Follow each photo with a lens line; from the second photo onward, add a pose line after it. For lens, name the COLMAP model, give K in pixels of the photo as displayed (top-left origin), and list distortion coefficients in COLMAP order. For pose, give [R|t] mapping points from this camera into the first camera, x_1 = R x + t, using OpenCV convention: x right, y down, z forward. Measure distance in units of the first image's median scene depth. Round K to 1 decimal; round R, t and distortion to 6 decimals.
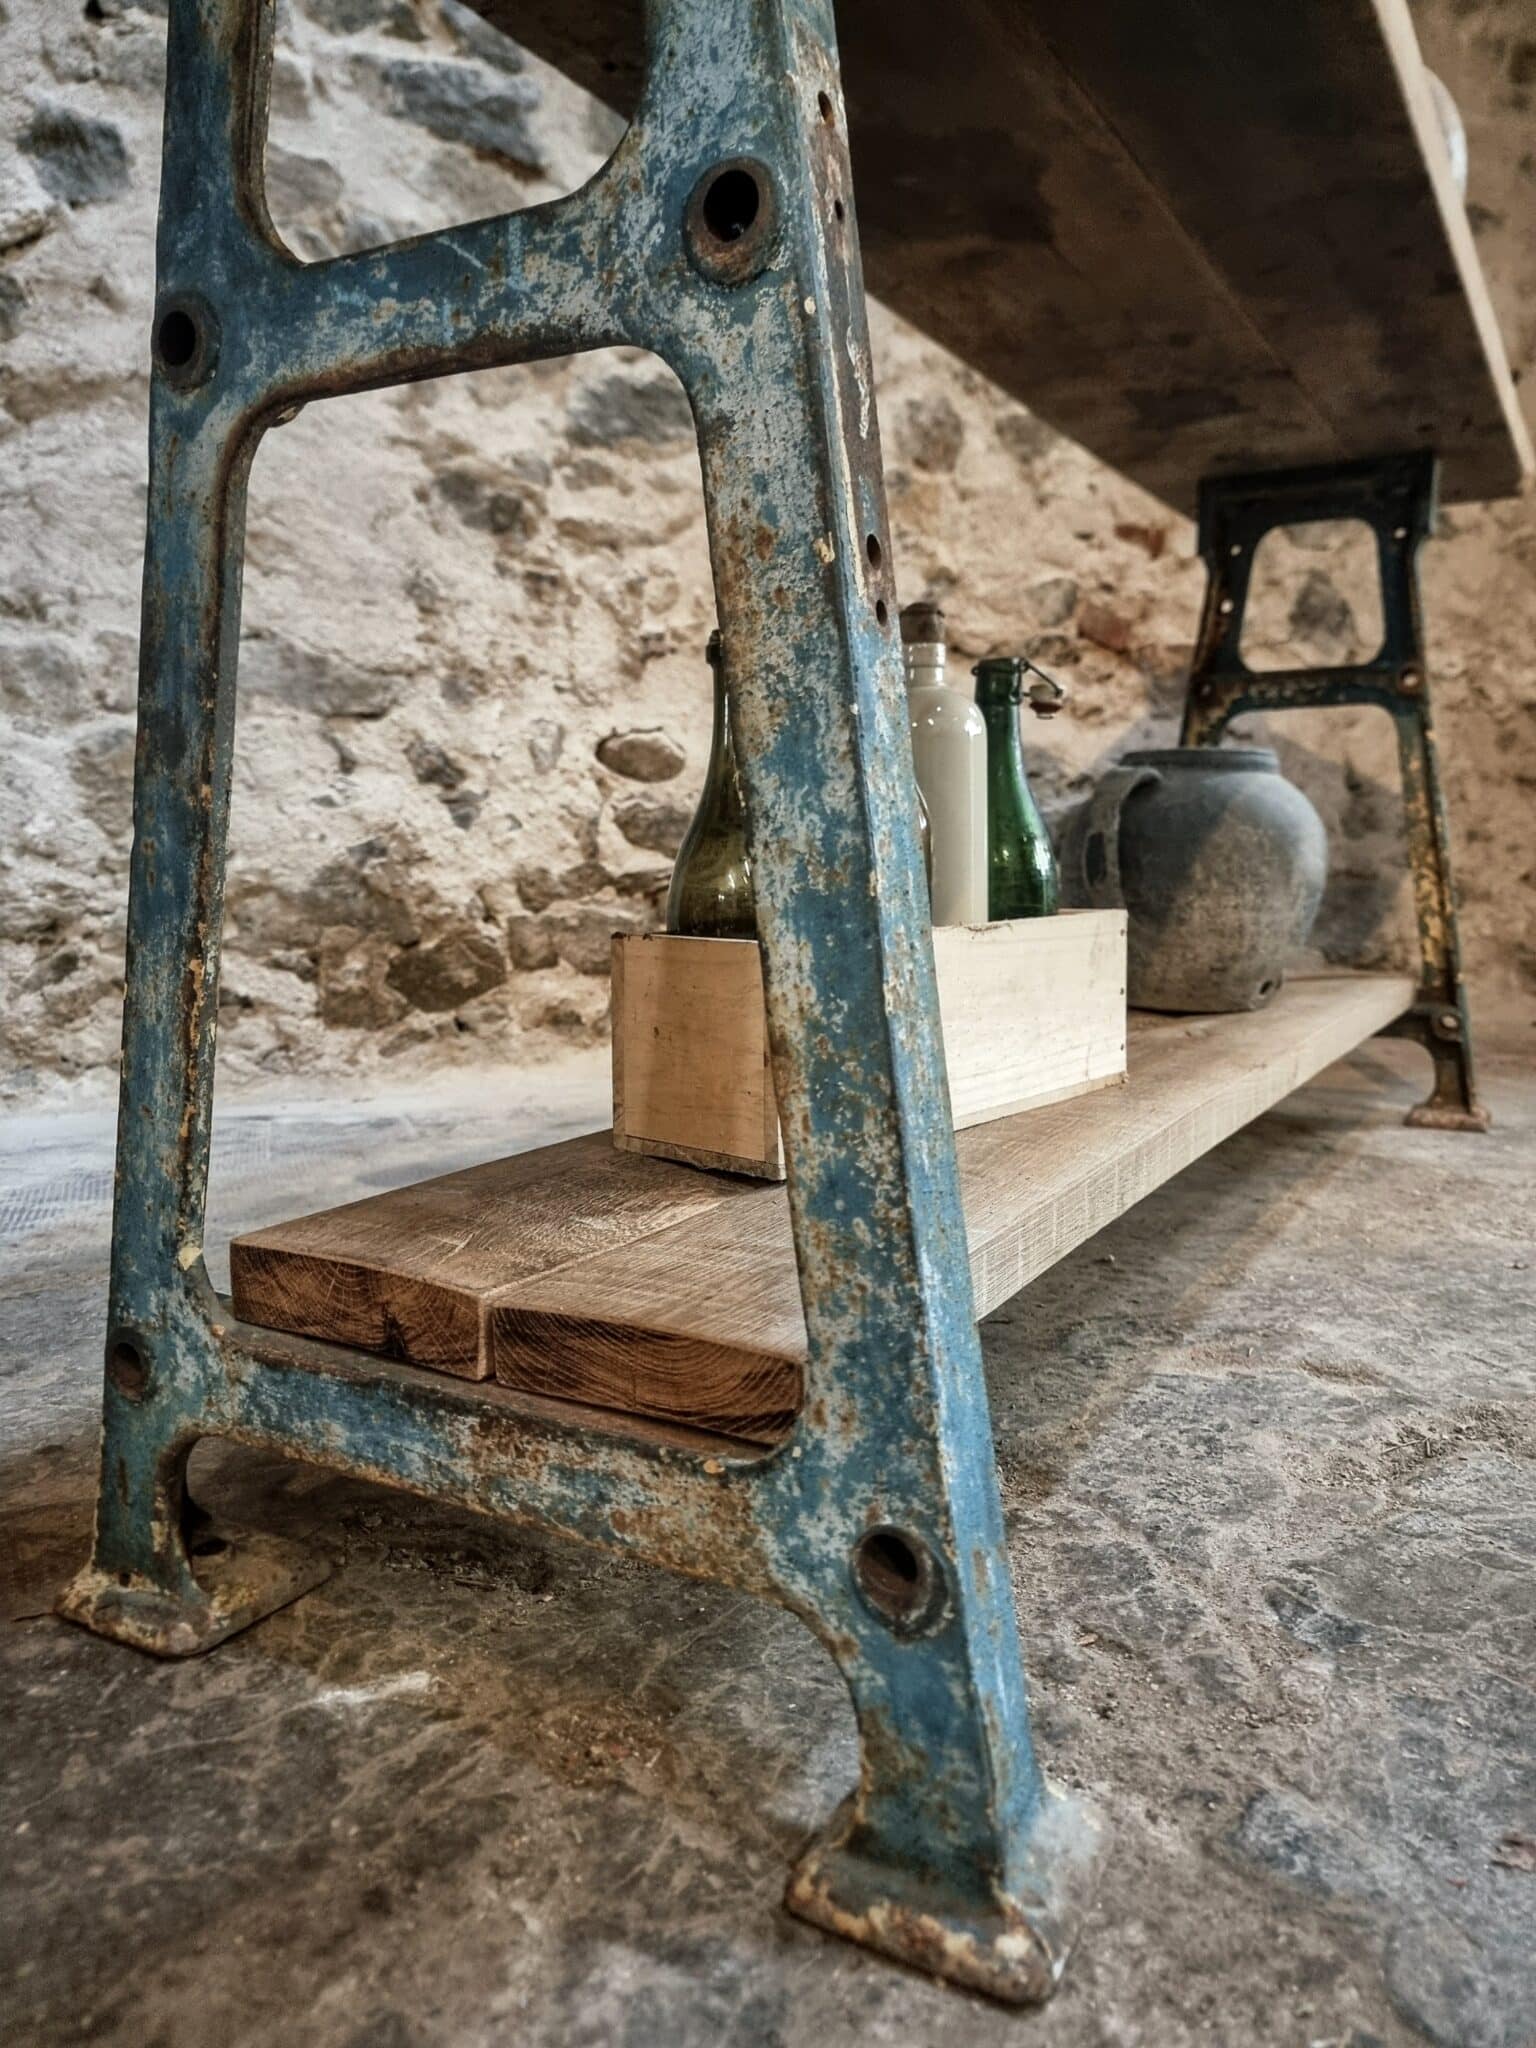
lens RADIAL K [[1445.3, 0, 758.1], [0, 1445.3, 1039.7], [0, 0, 1]] dist [0.048213, -0.054033]
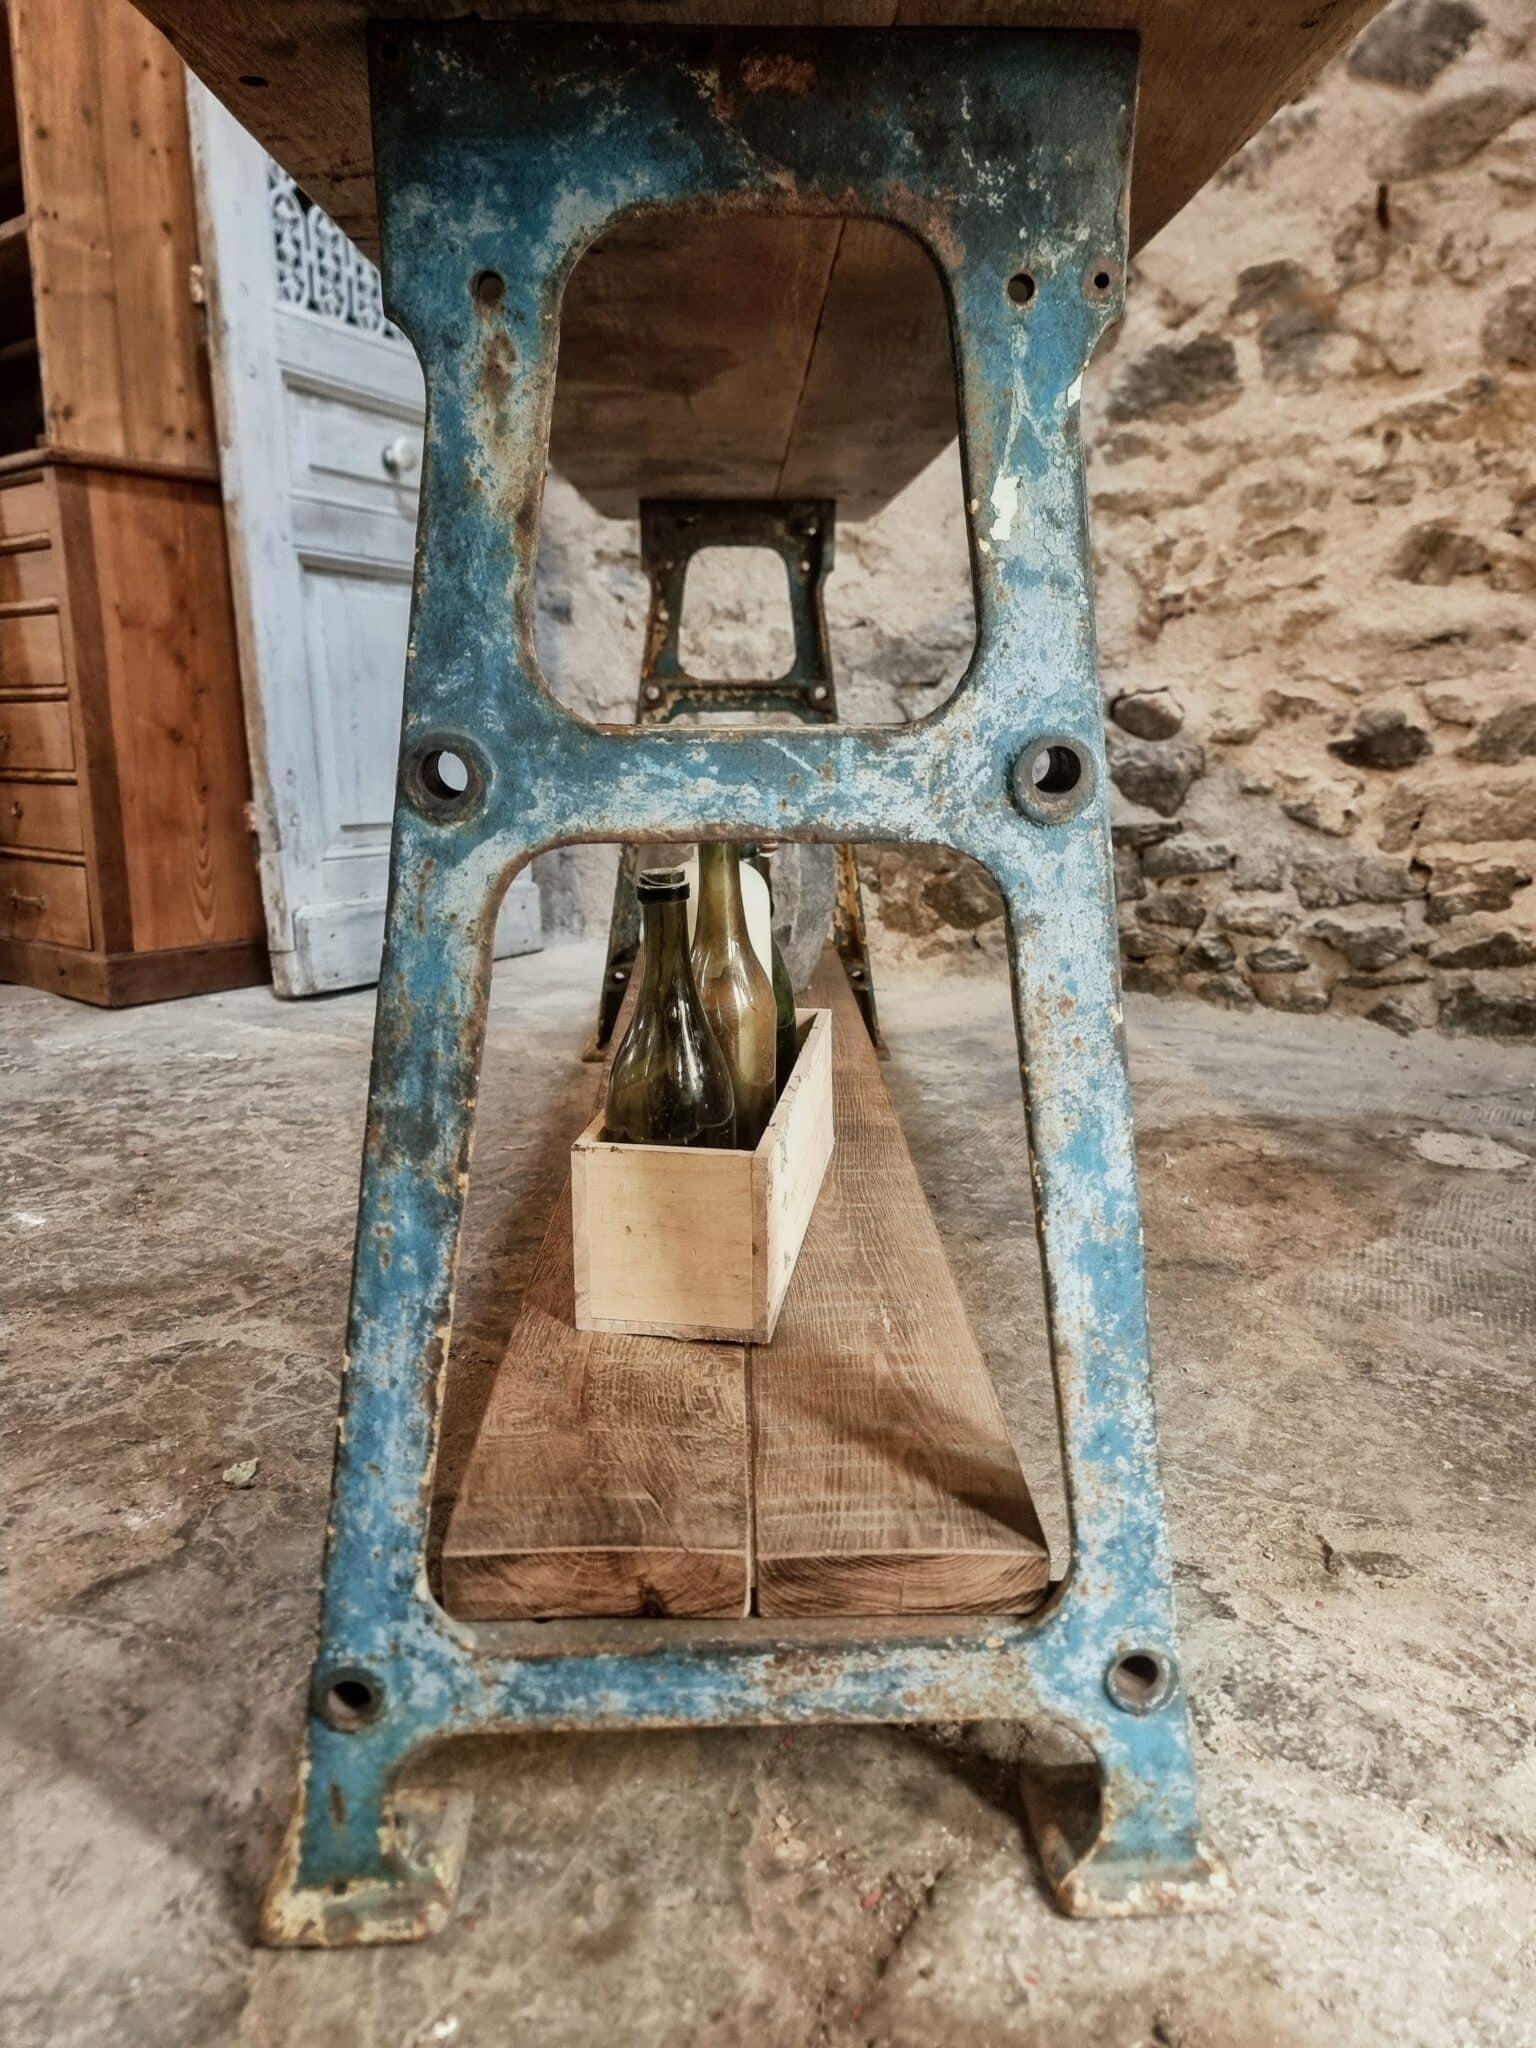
lens RADIAL K [[1438.7, 0, 744.3], [0, 1438.7, 1040.0], [0, 0, 1]] dist [0.061422, -0.065880]
pose [[0.553747, 0.211624, -0.805344, 0.697041], [-0.110795, 0.977291, 0.180626, -0.131507], [0.825281, -0.010793, 0.564619, 0.173021]]
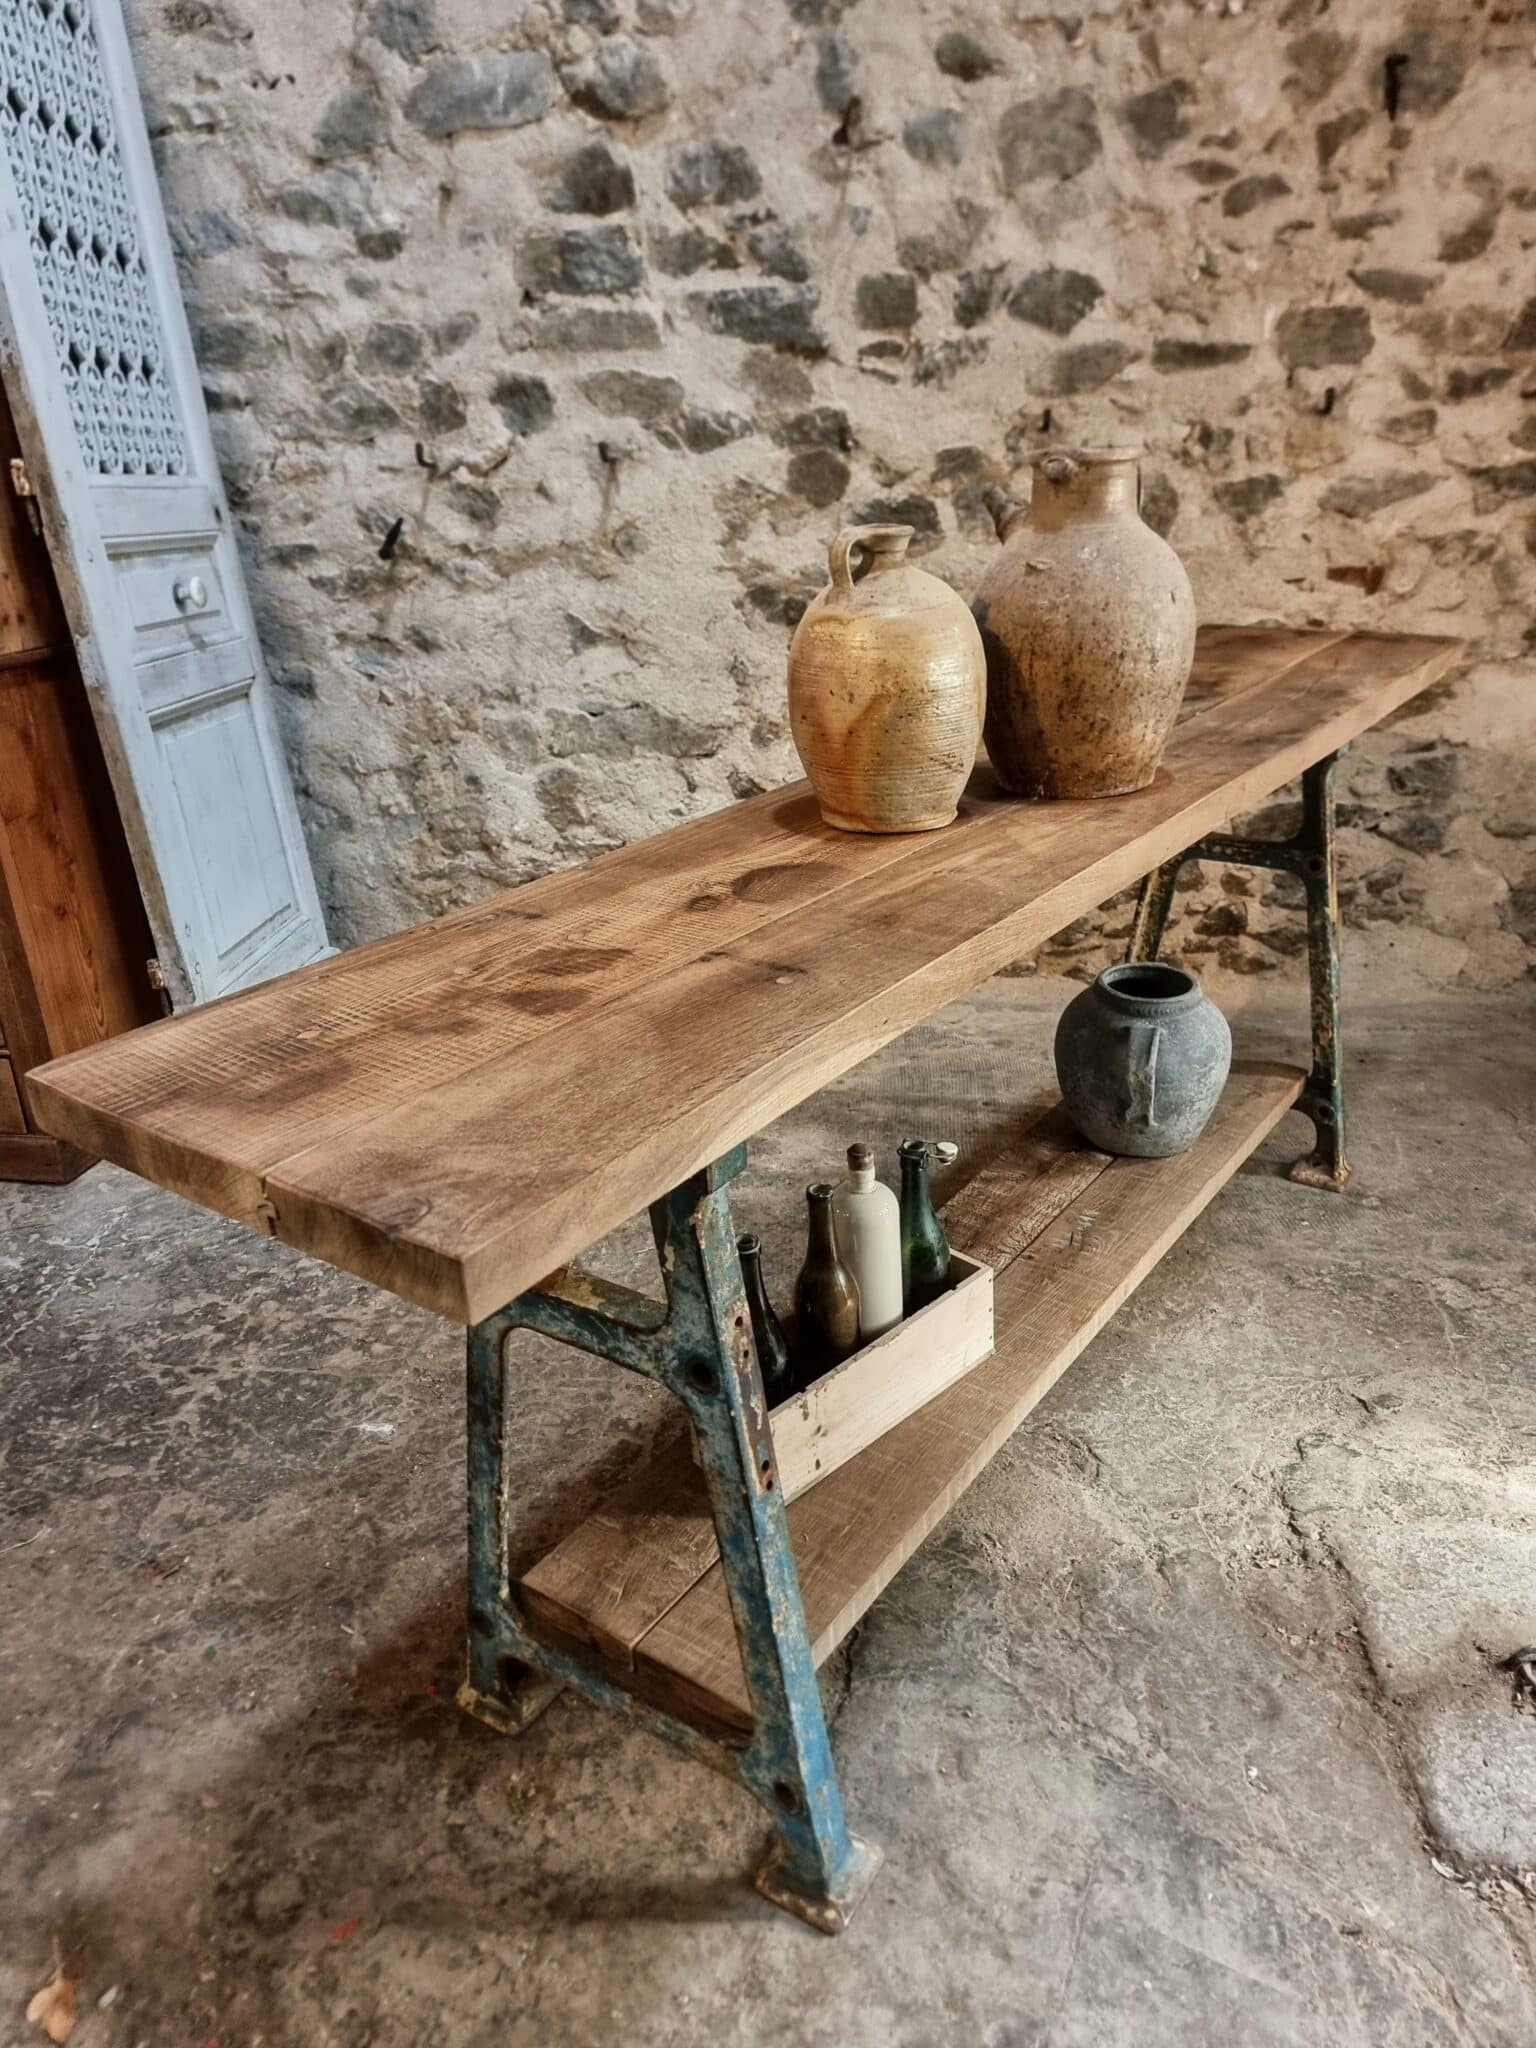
lens RADIAL K [[1431.9, 0, 753.6], [0, 1431.9, 1035.6], [0, 0, 1]] dist [0.061825, -0.061218]
pose [[0.871671, 0.165560, -0.461281, 0.513207], [-0.026186, 0.955602, 0.293496, -0.382713], [0.489392, -0.243753, 0.837305, -0.298456]]
